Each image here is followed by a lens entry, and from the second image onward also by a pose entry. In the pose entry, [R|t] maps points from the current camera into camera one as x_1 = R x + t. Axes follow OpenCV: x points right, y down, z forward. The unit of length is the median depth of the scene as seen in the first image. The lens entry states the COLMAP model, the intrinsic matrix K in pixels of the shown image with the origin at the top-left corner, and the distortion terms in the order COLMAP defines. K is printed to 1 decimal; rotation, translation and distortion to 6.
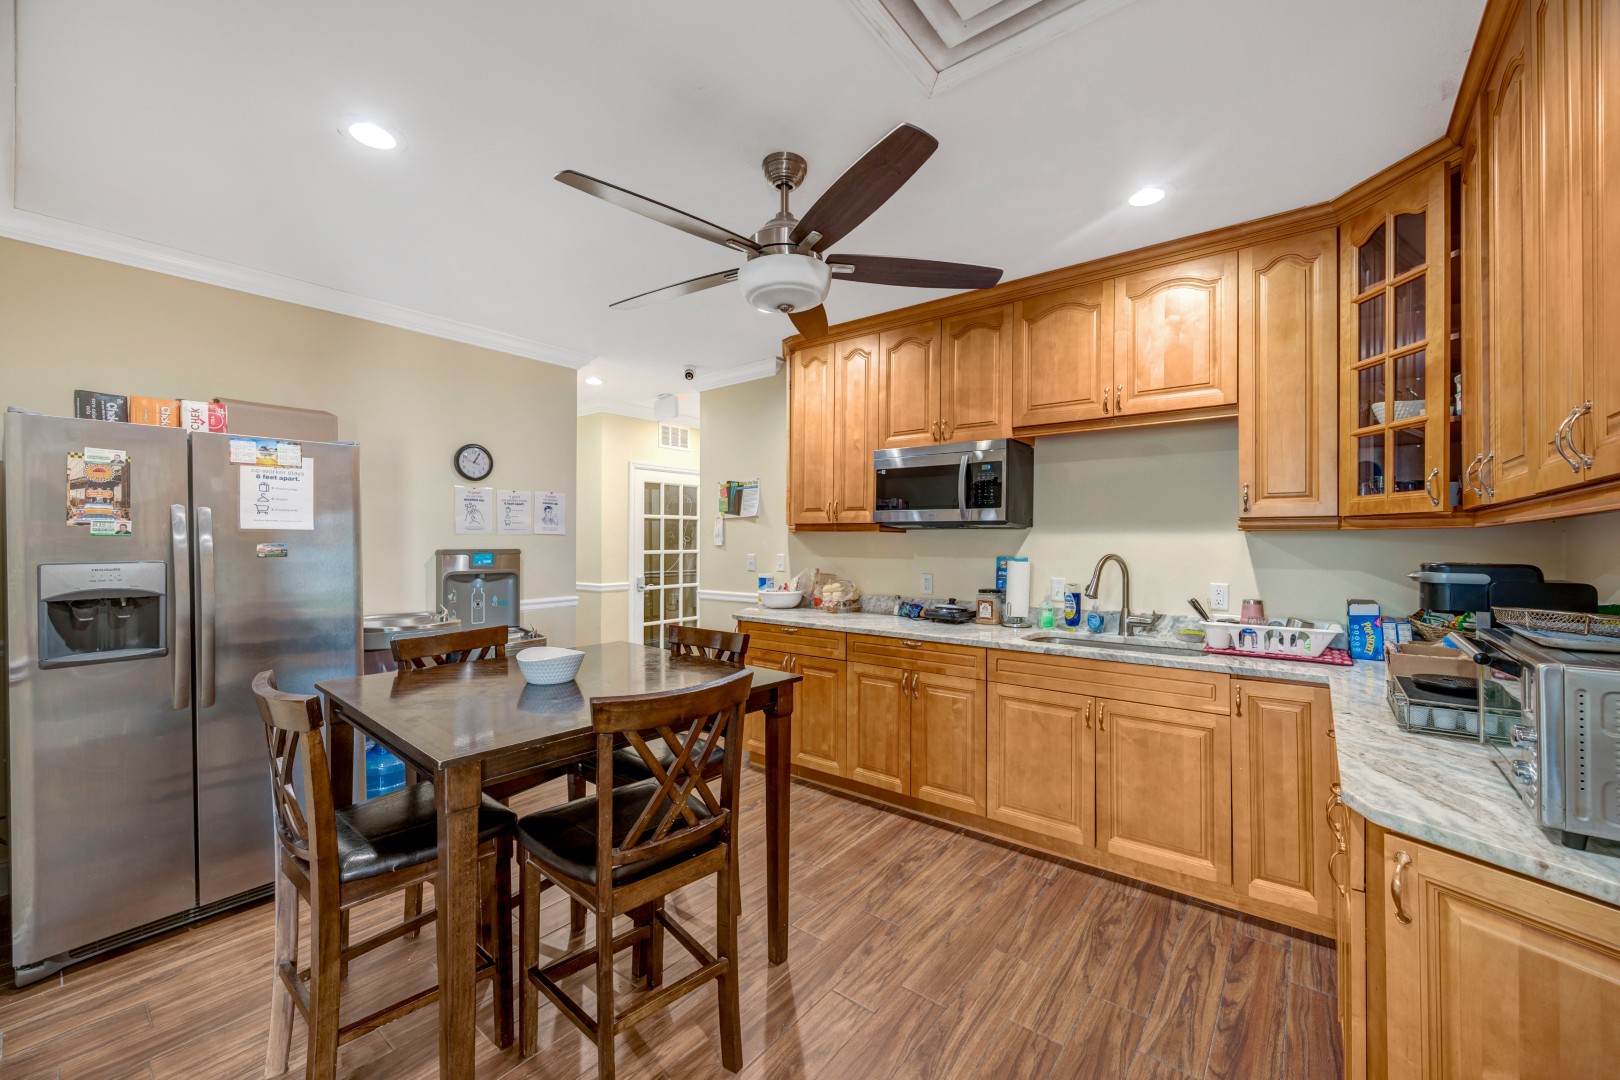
lens RADIAL K [[637.9, 0, 810.0], [0, 637.9, 540.0], [0, 0, 1]] dist [-0.002915, -0.000339]
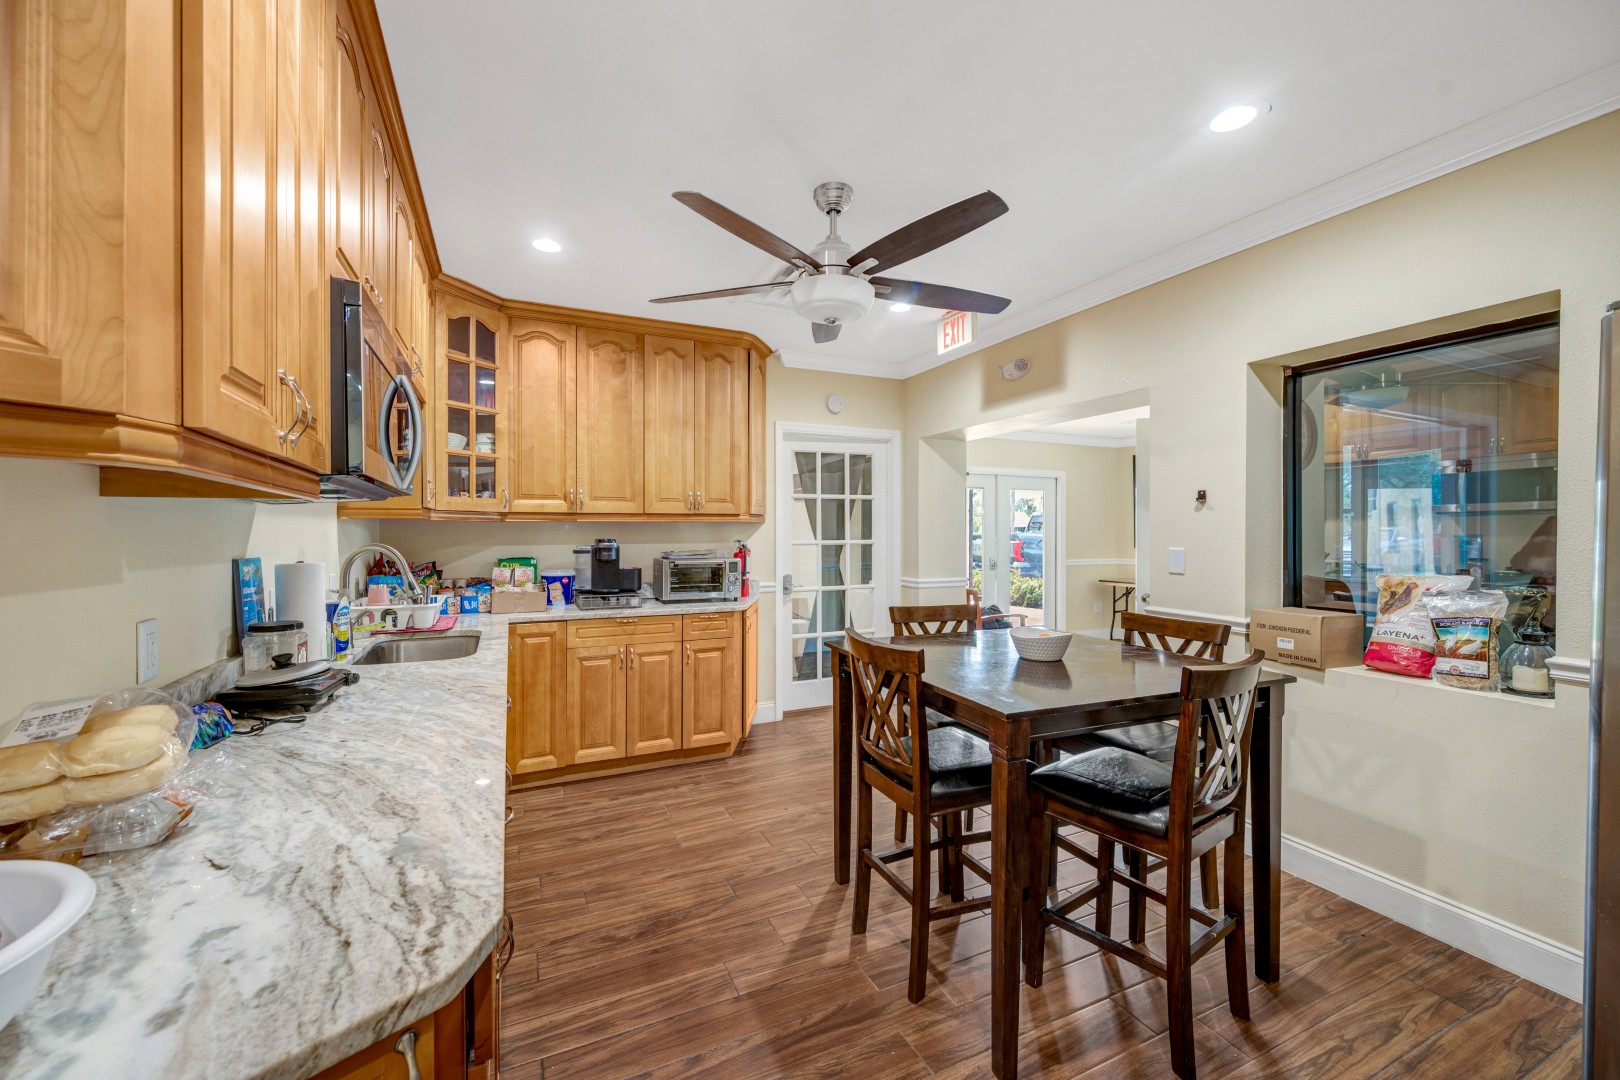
lens RADIAL K [[634.9, 0, 812.8], [0, 634.9, 534.6], [0, 0, 1]] dist [-0.000099, -0.000085]
pose [[-0.901260, -0.005229, 0.433247, -0.357946], [-0.004326, 0.999986, 0.003069, 0.005253], [-0.433257, 0.000892, -0.901270, 1.463608]]
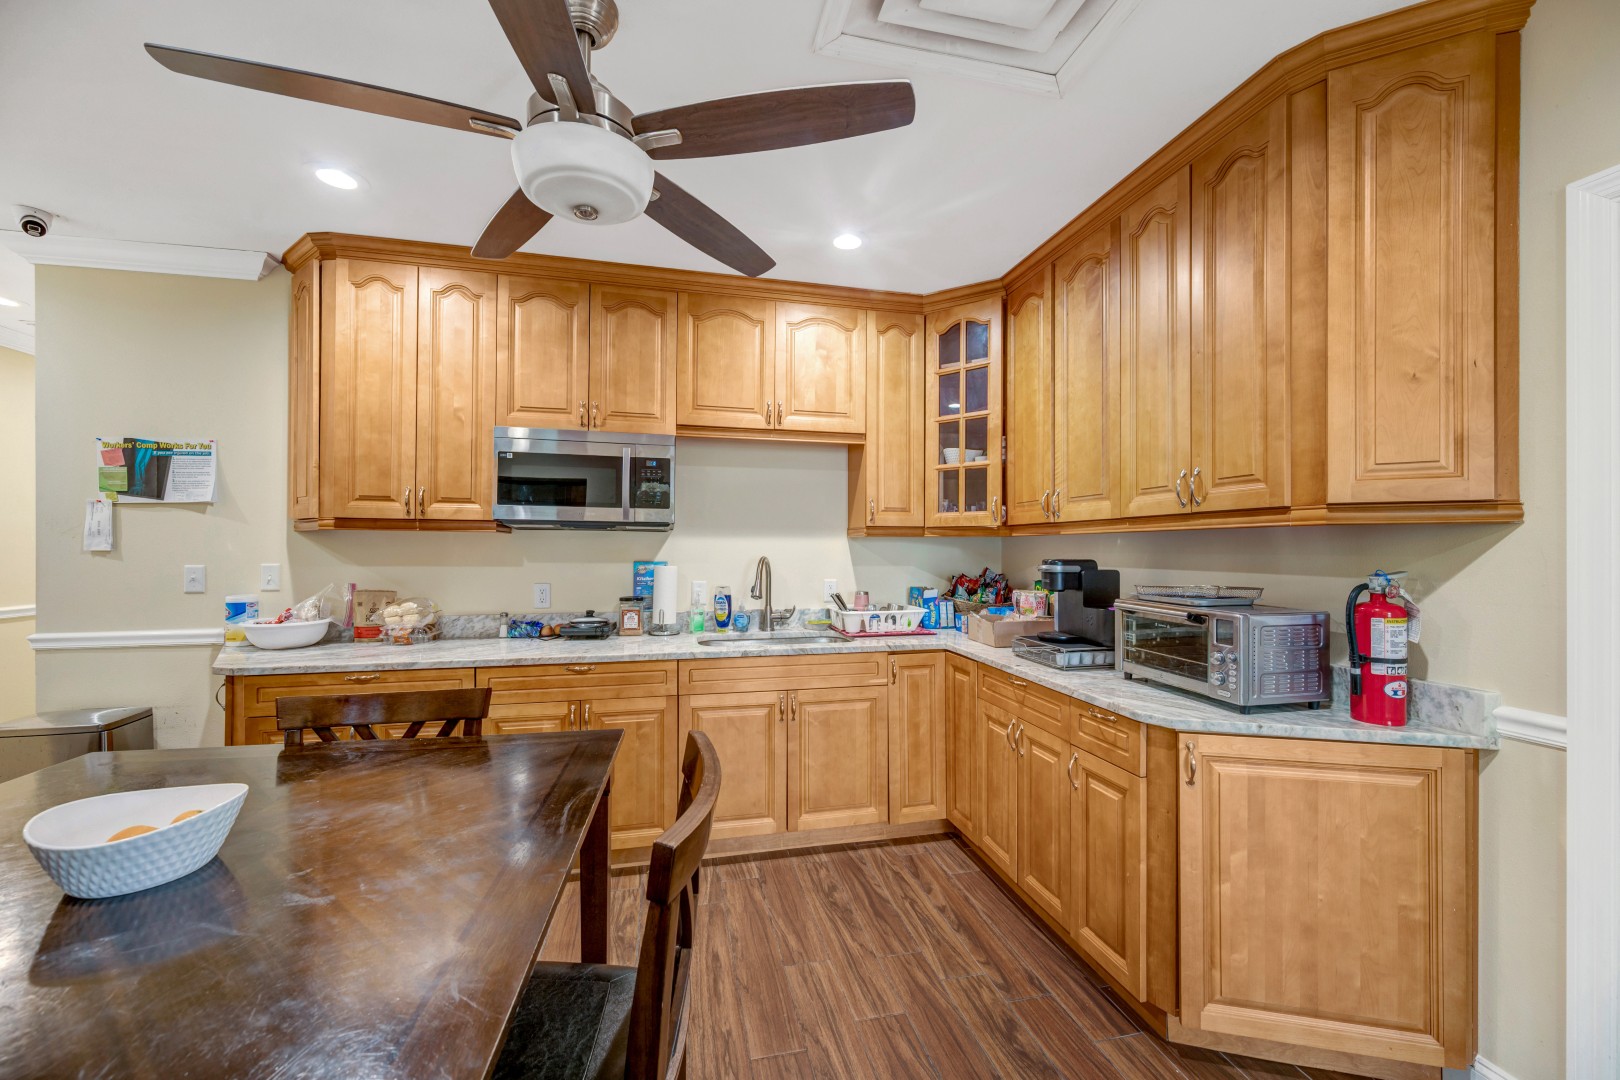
lens RADIAL K [[636.6, 0, 811.7], [0, 636.6, 547.8], [0, 0, 1]] dist [-0.001105, -0.000356]
pose [[0.618947, -0.003008, 0.785427, -0.316774], [-0.003317, 0.999974, 0.006443, 0.000034], [-0.785426, -0.006593, 0.618921, 0.268401]]
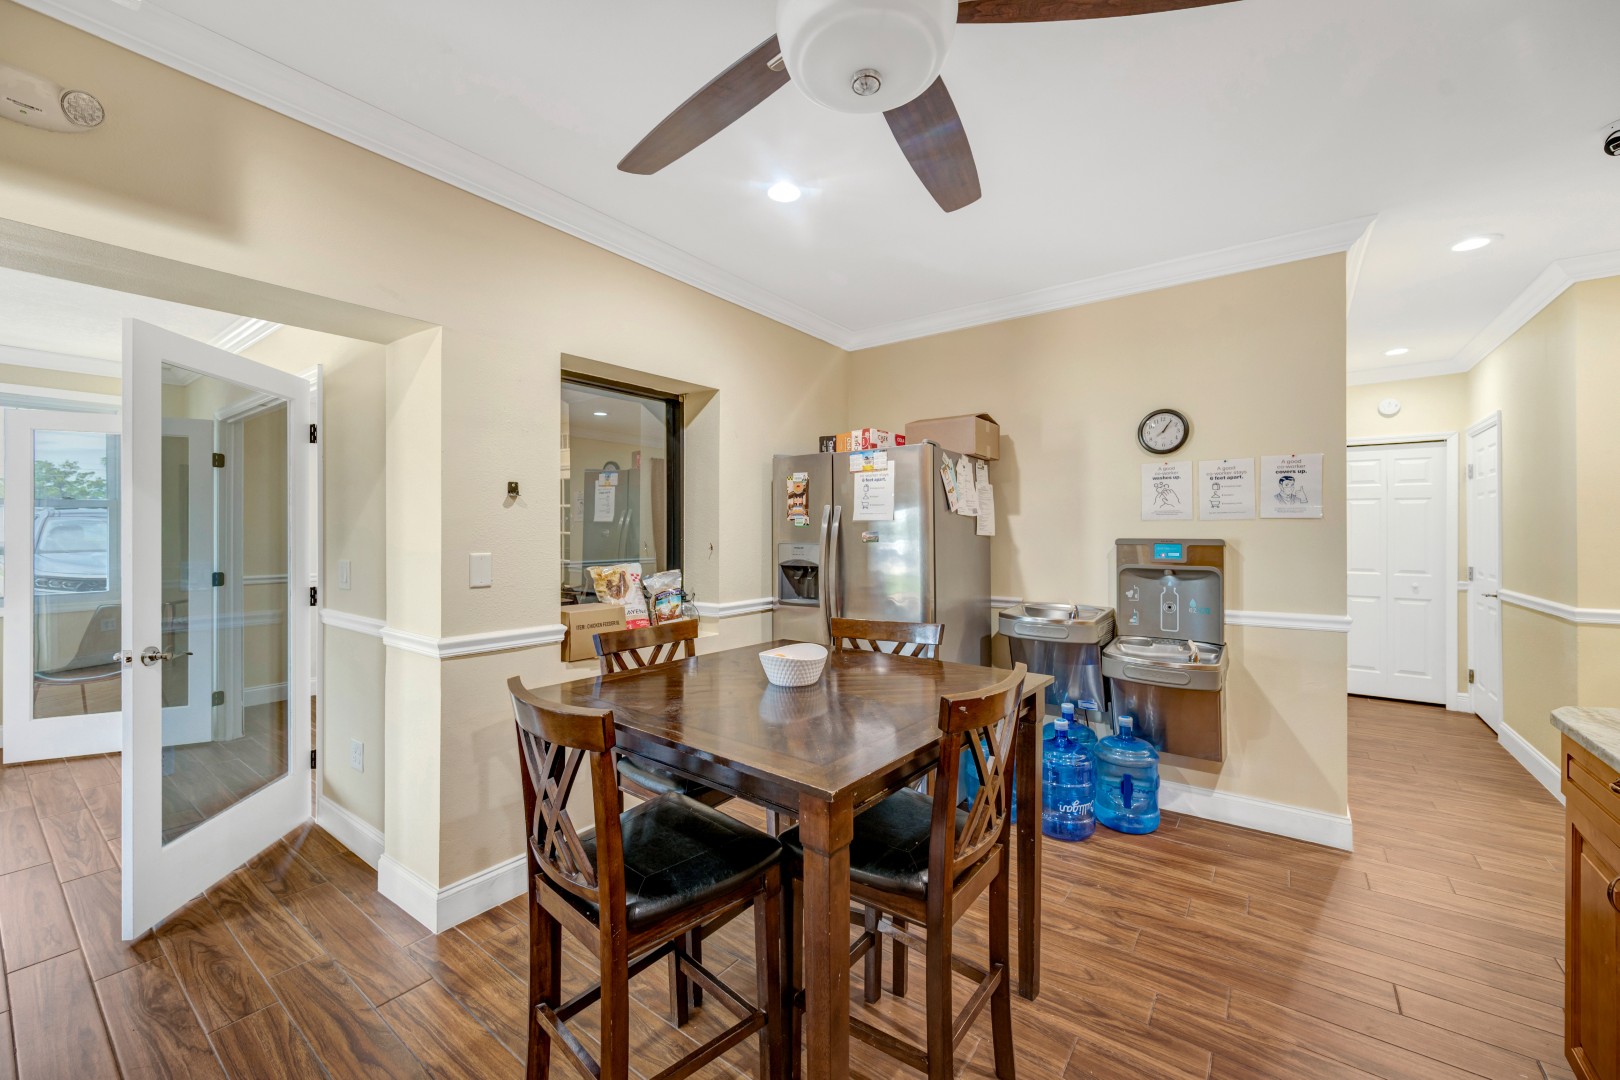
lens RADIAL K [[641.6, 0, 811.0], [0, 641.6, 528.6], [0, 0, 1]] dist [-0.000752, -0.000094]
pose [[0.037157, -0.003237, -0.999304, 0.353172], [0.005961, 0.999978, -0.003017, 0.001911], [0.999292, -0.005845, 0.037176, 0.676890]]
